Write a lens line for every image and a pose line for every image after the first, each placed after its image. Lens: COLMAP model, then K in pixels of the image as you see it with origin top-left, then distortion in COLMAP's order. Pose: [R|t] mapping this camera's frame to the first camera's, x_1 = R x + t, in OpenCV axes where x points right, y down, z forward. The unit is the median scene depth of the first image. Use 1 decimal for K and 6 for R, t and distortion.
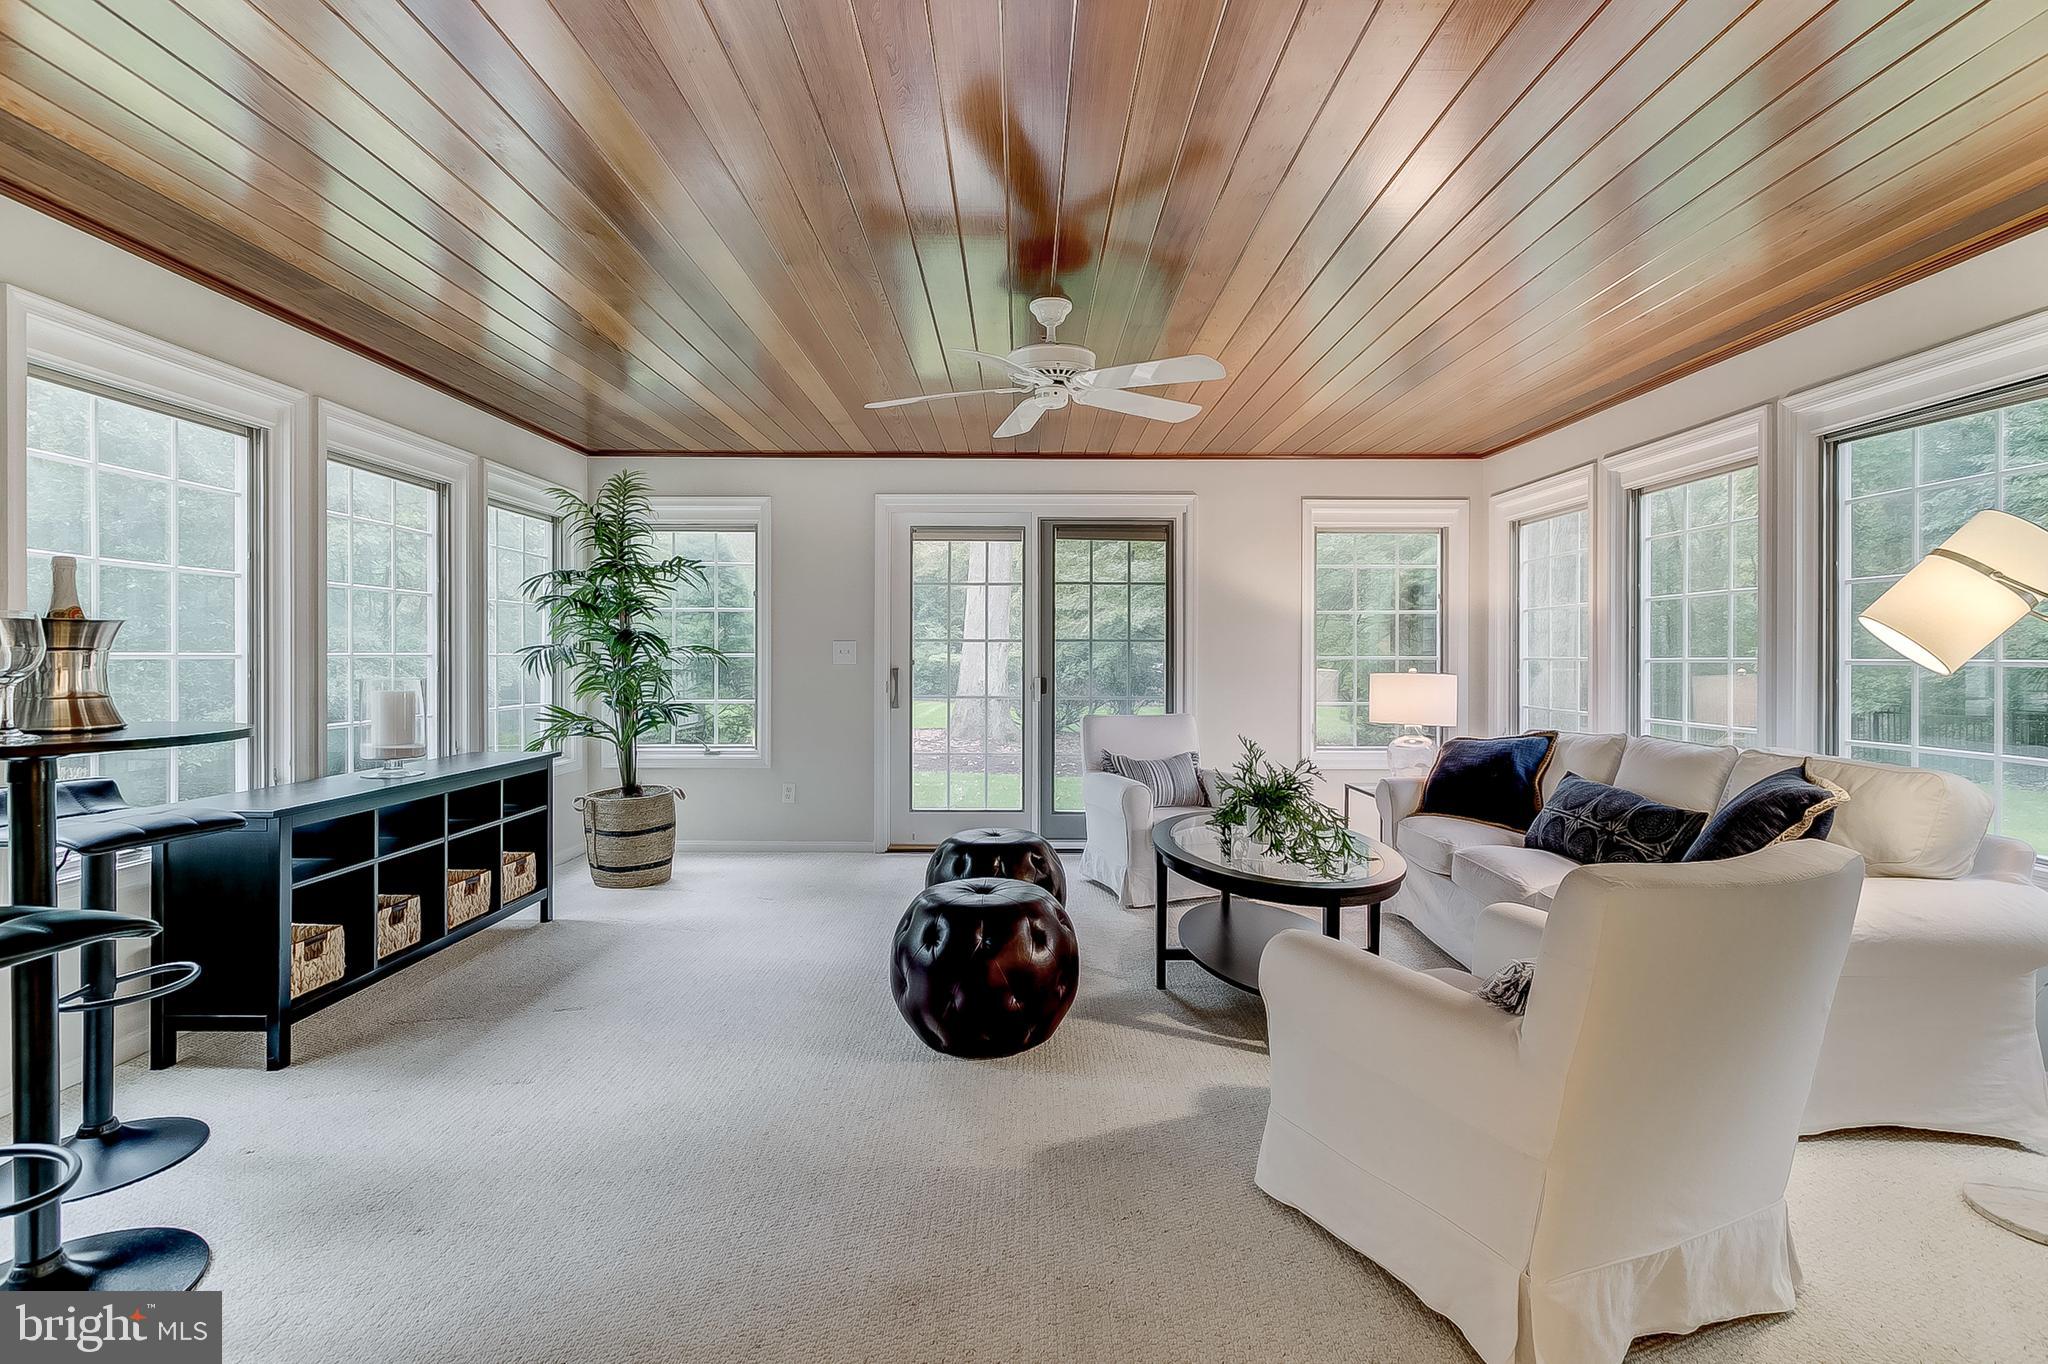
lens RADIAL K [[911.3, 0, 1033.1], [0, 911.3, 649.1], [0, 0, 1]] dist [0.003493, 0.000162]
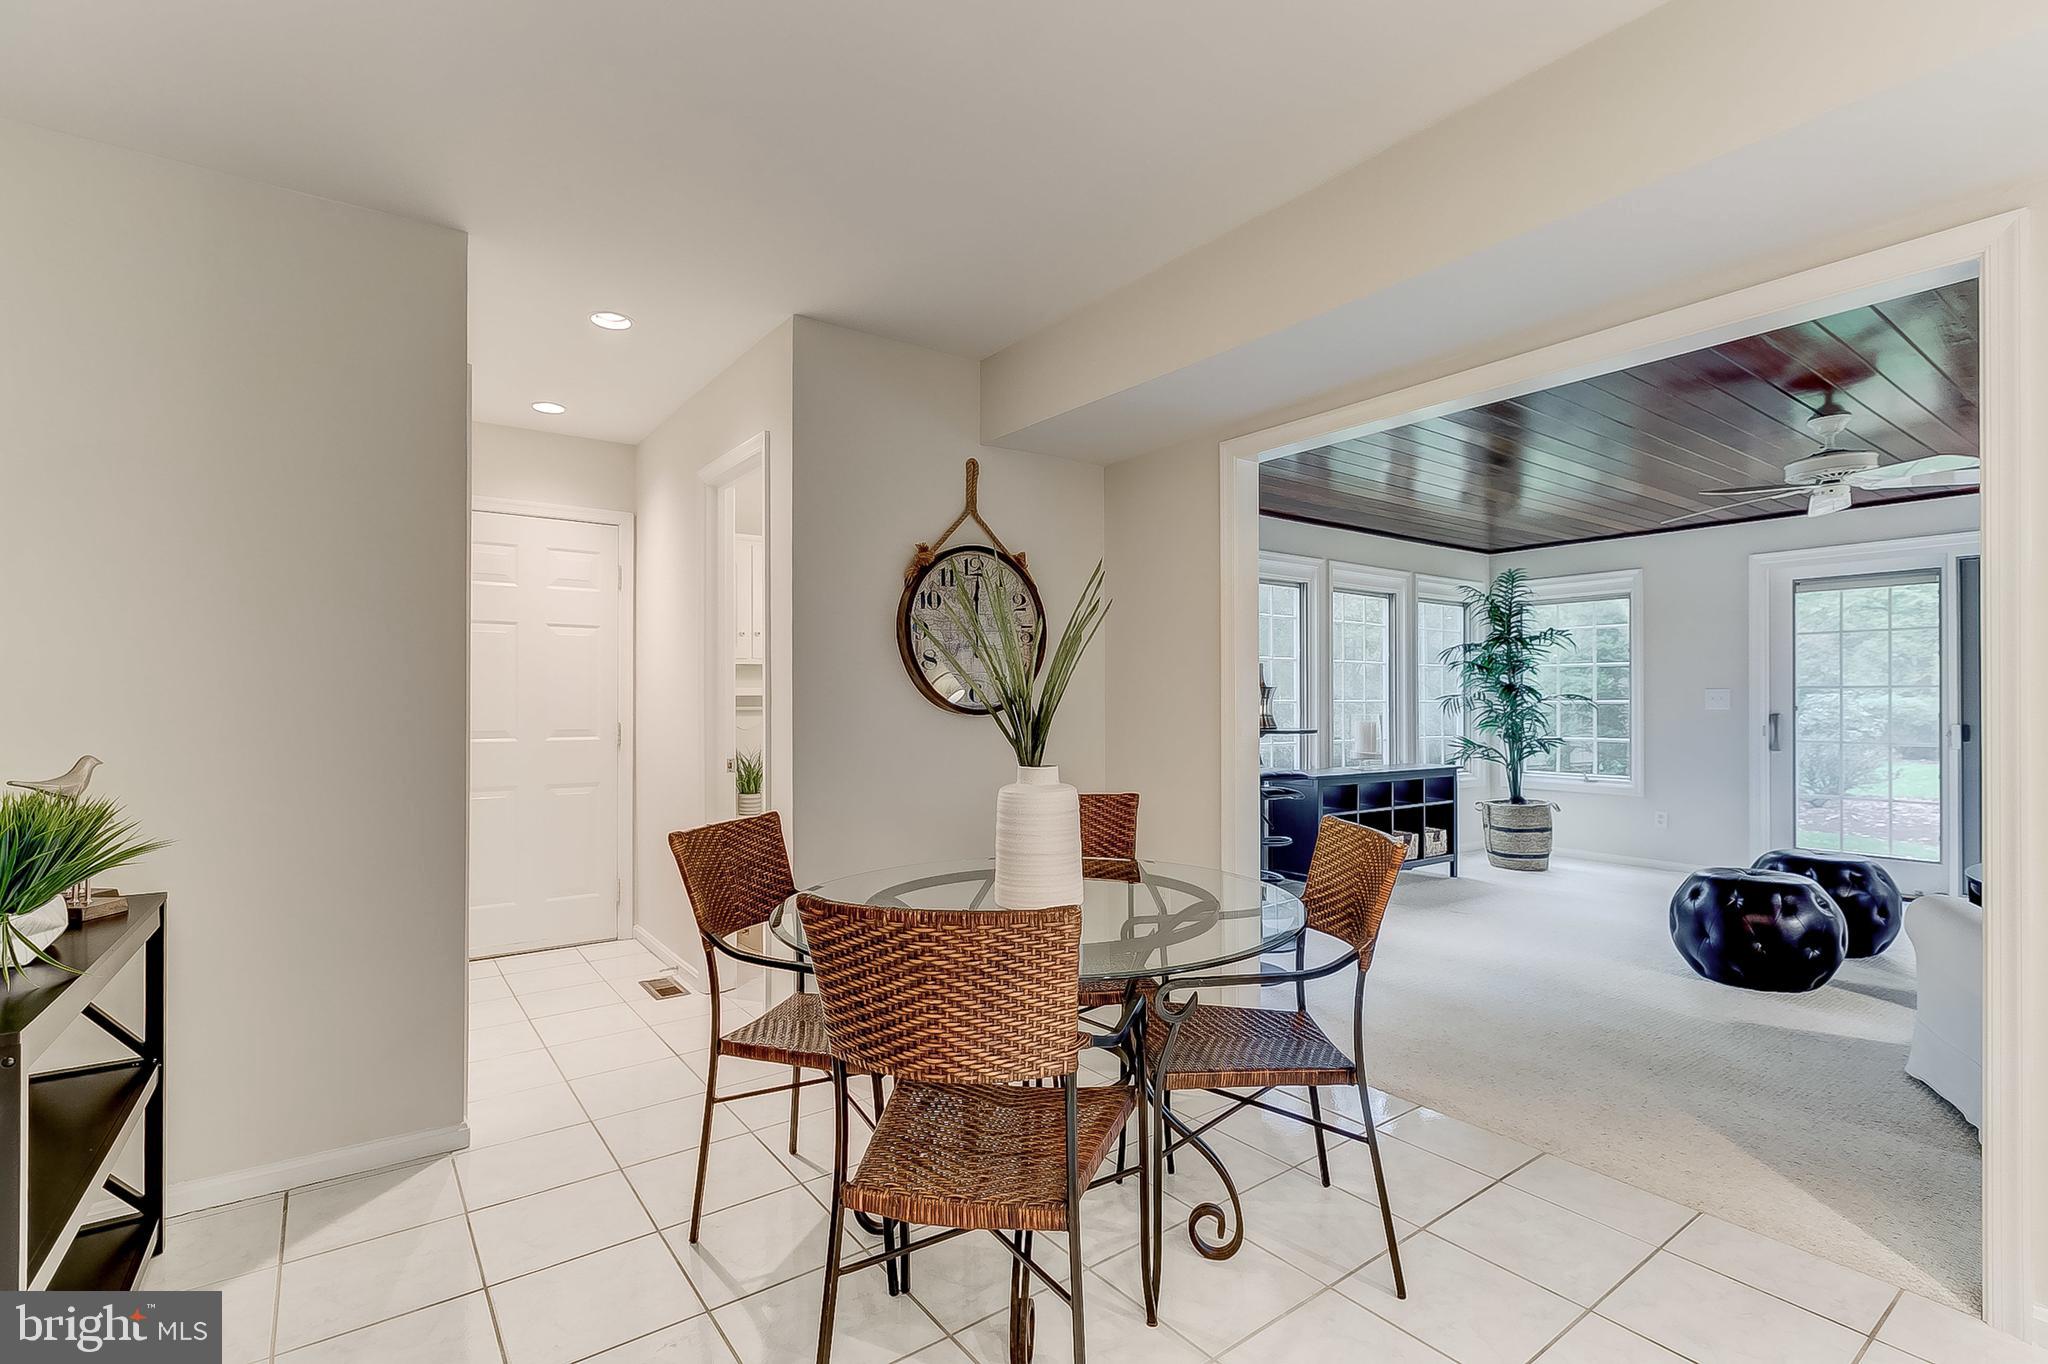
lens RADIAL K [[943.9, 0, 995.5], [0, 943.9, 705.0], [0, 0, 1]] dist [0.000105, -0.000077]
pose [[0.560397, 0.001770, -0.828222, 0.303003], [0.004568, 0.999976, 0.005228, 0.000665], [0.828212, -0.006713, 0.560375, -0.455015]]
